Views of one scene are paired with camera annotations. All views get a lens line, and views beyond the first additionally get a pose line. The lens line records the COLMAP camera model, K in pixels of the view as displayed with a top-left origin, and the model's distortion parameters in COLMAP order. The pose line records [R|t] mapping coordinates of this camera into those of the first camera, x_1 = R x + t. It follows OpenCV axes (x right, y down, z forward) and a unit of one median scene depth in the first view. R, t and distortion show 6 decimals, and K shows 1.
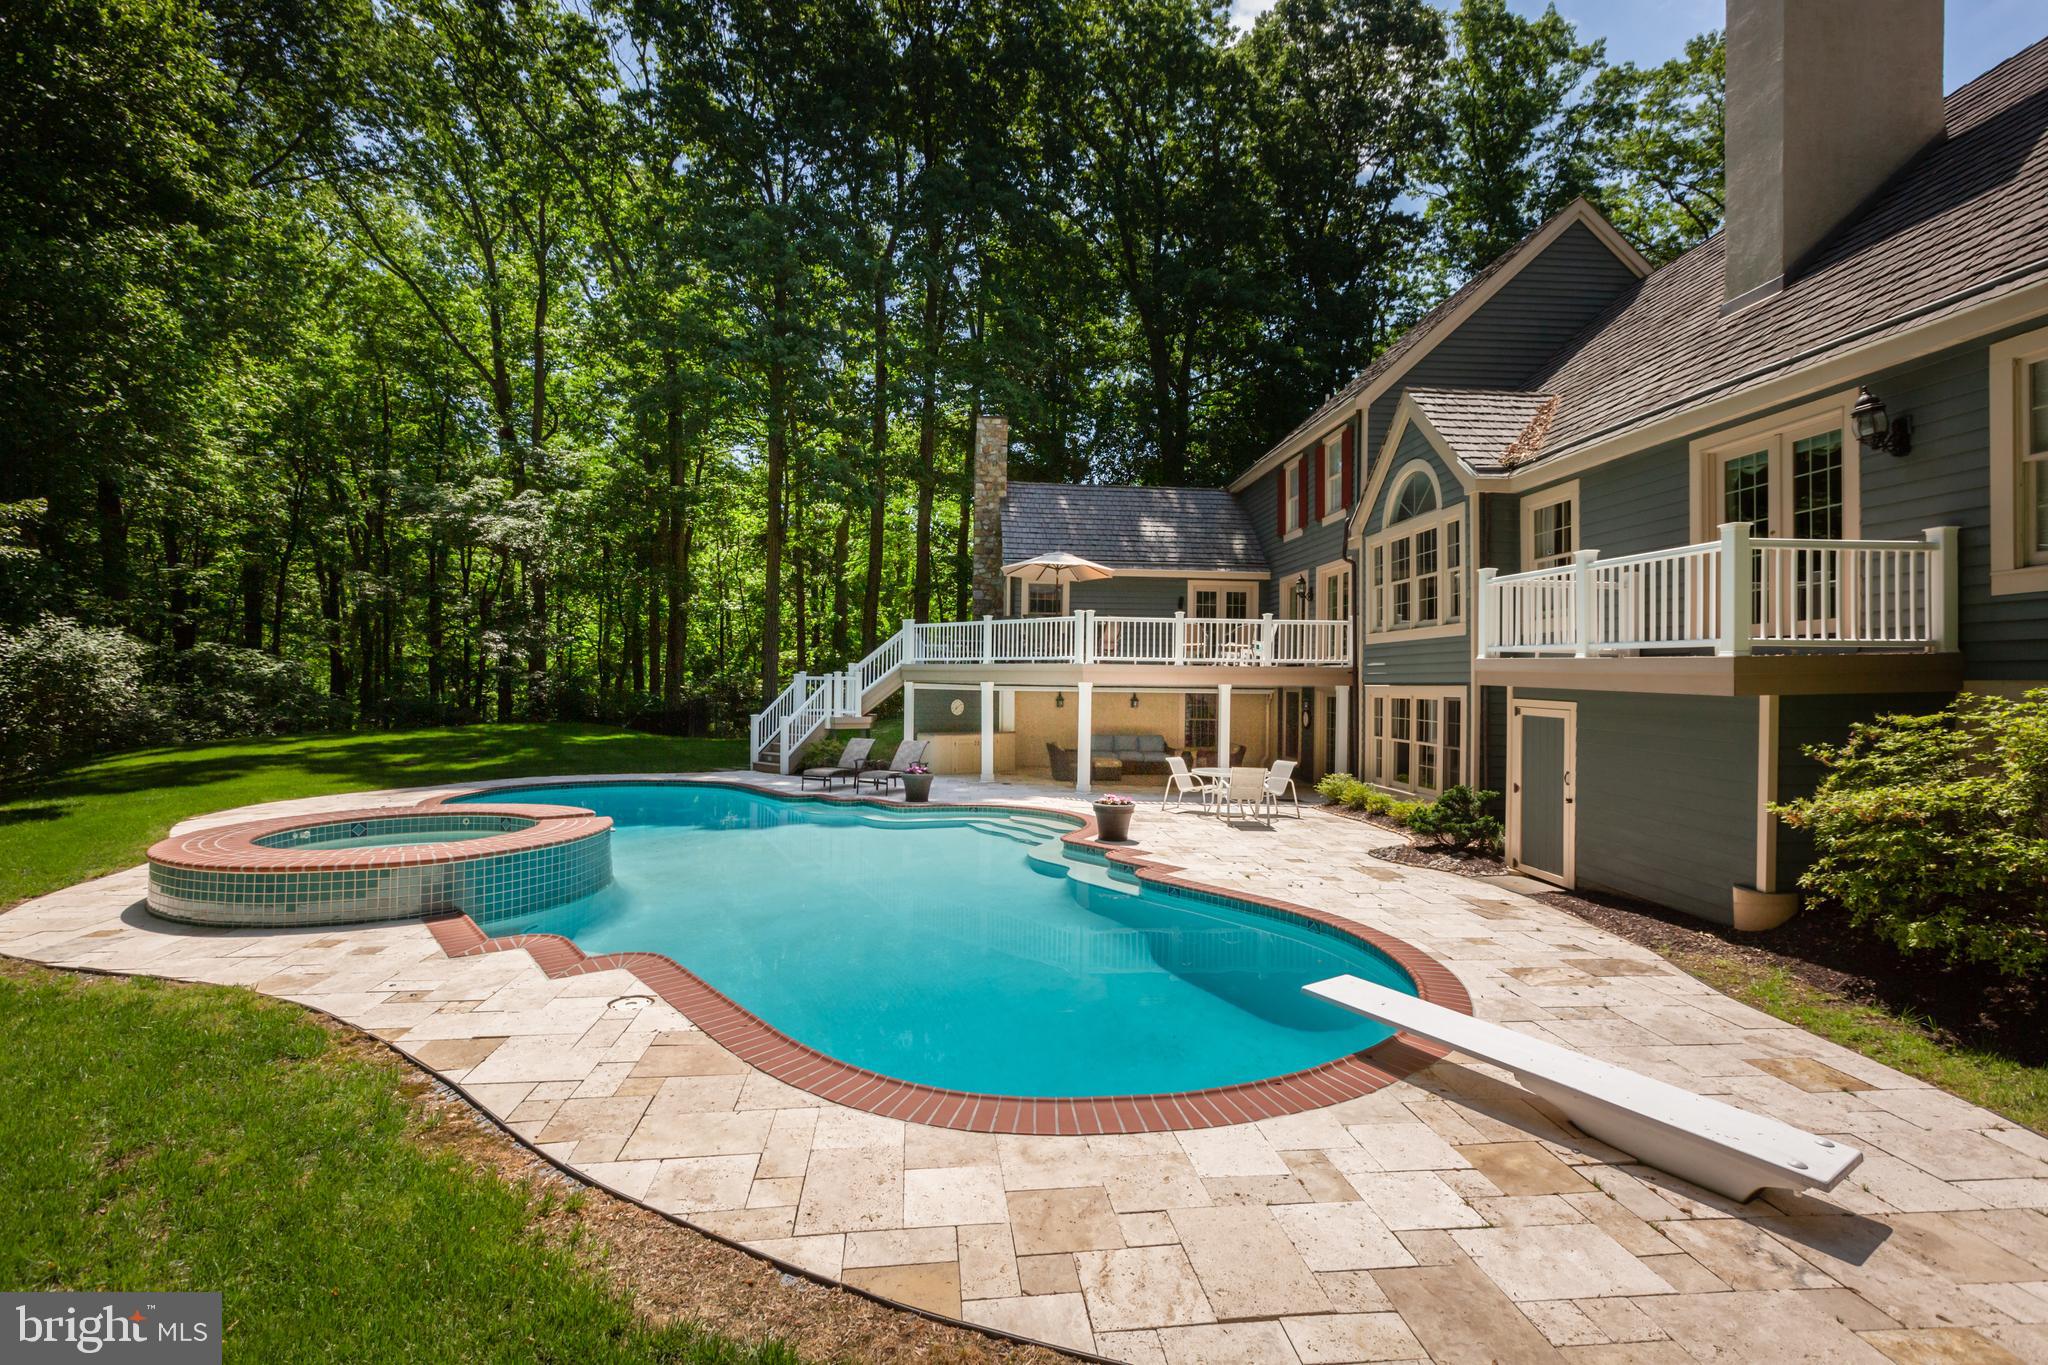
lens RADIAL K [[913.8, 0, 1029.2], [0, 913.8, 681.7], [0, 0, 1]] dist [0.007425, -0.005422]
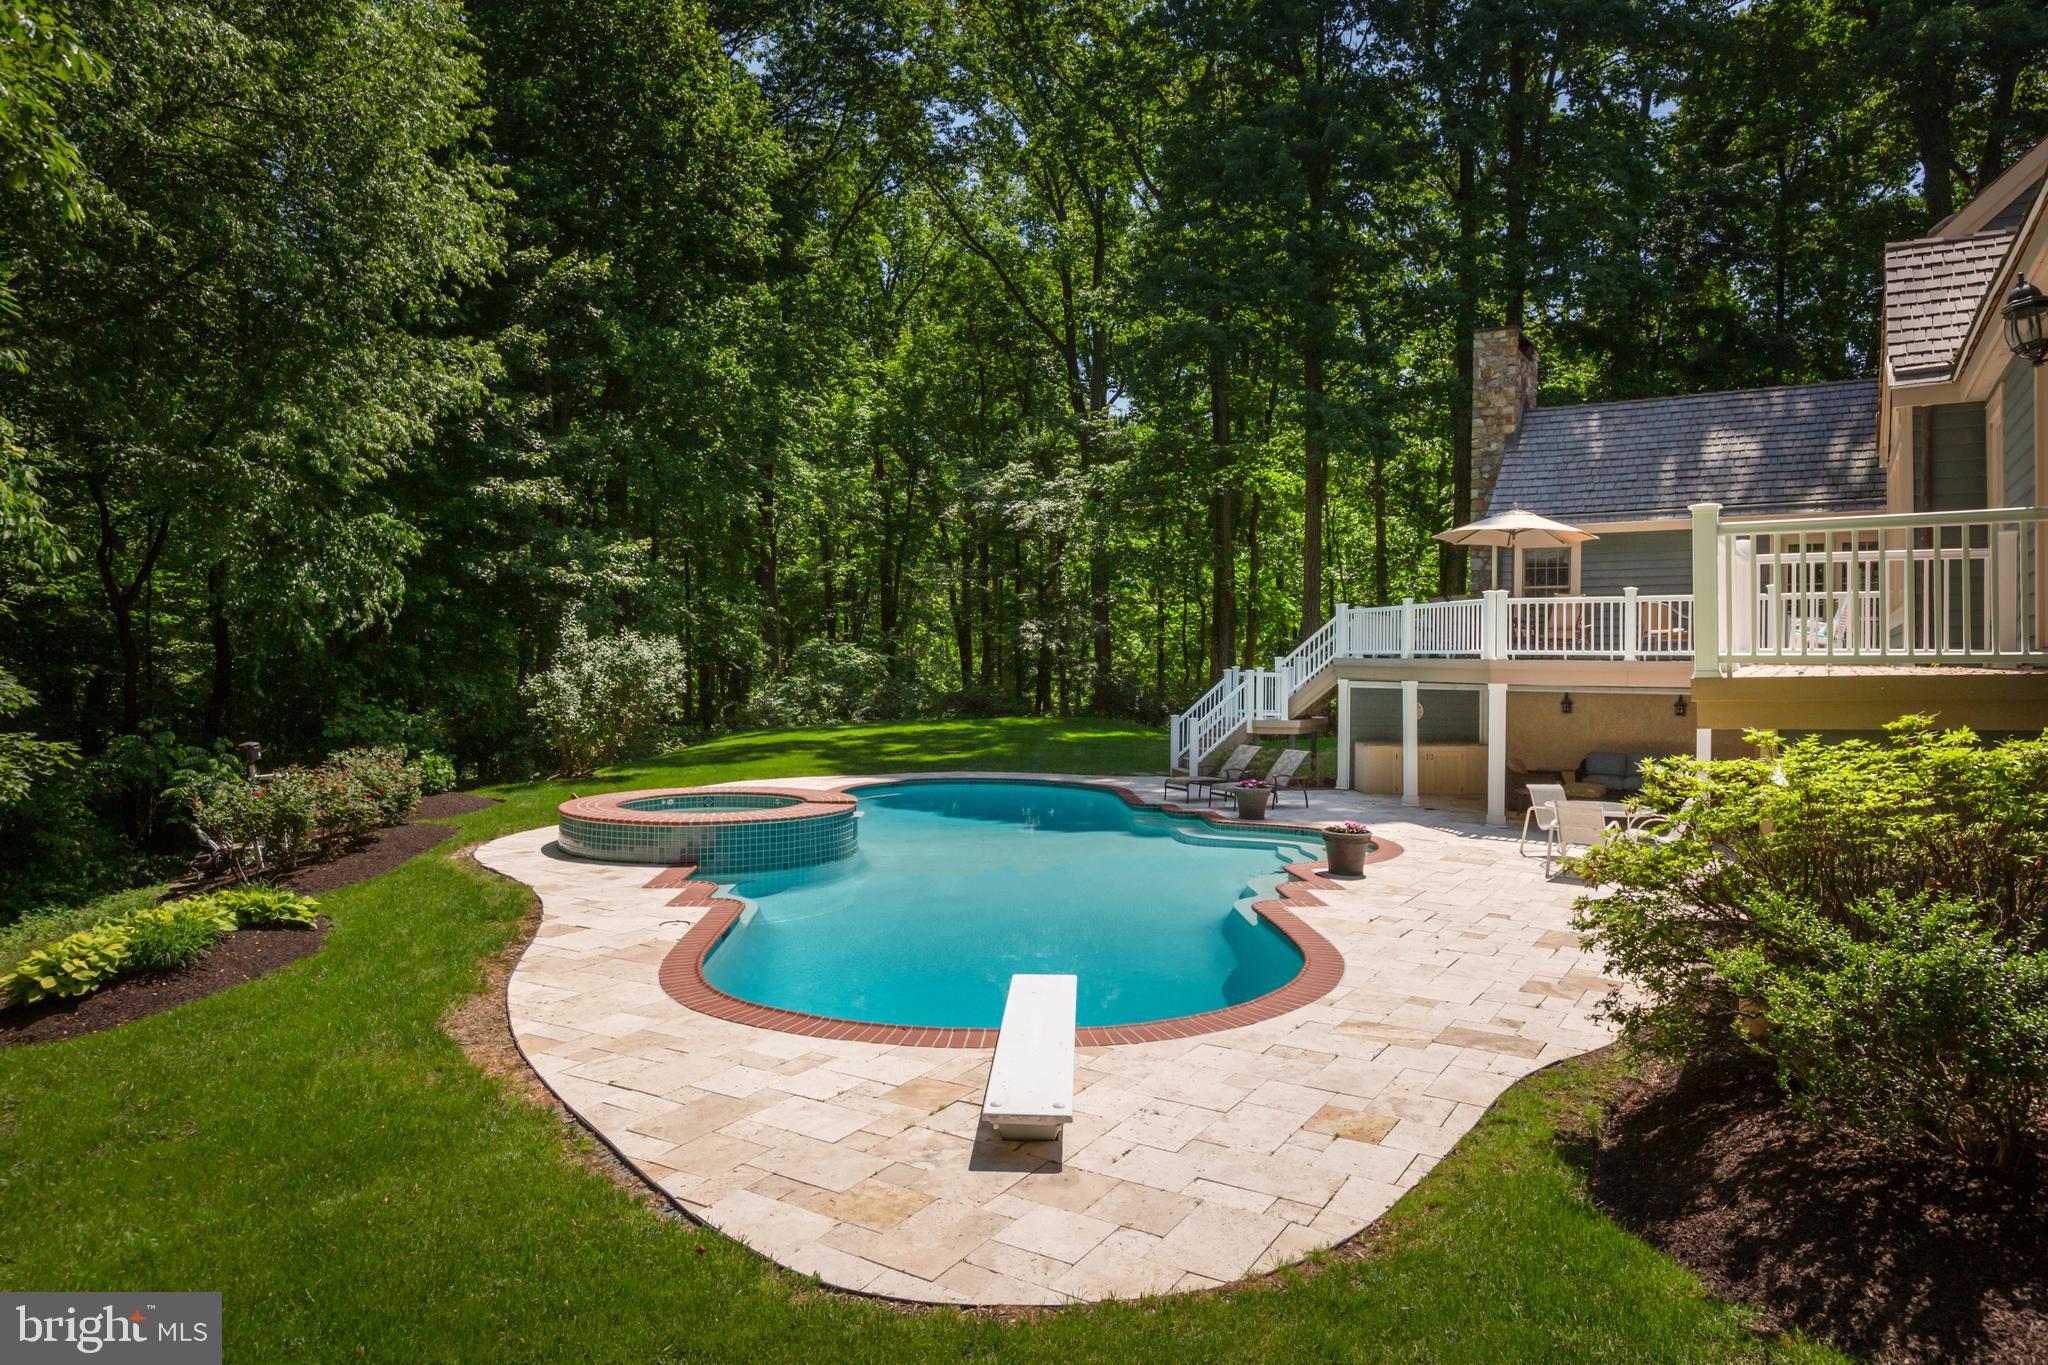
lens RADIAL K [[1205.4, 0, 1025.7], [0, 1205.4, 671.3], [0, 0, 1]] dist [-0.006227, -0.000567]
pose [[0.810054, 0.000059, -0.586356, 0.336370], [0.002612, 0.999990, 0.003709, -0.014558], [0.586350, -0.004536, 0.810045, -0.059565]]
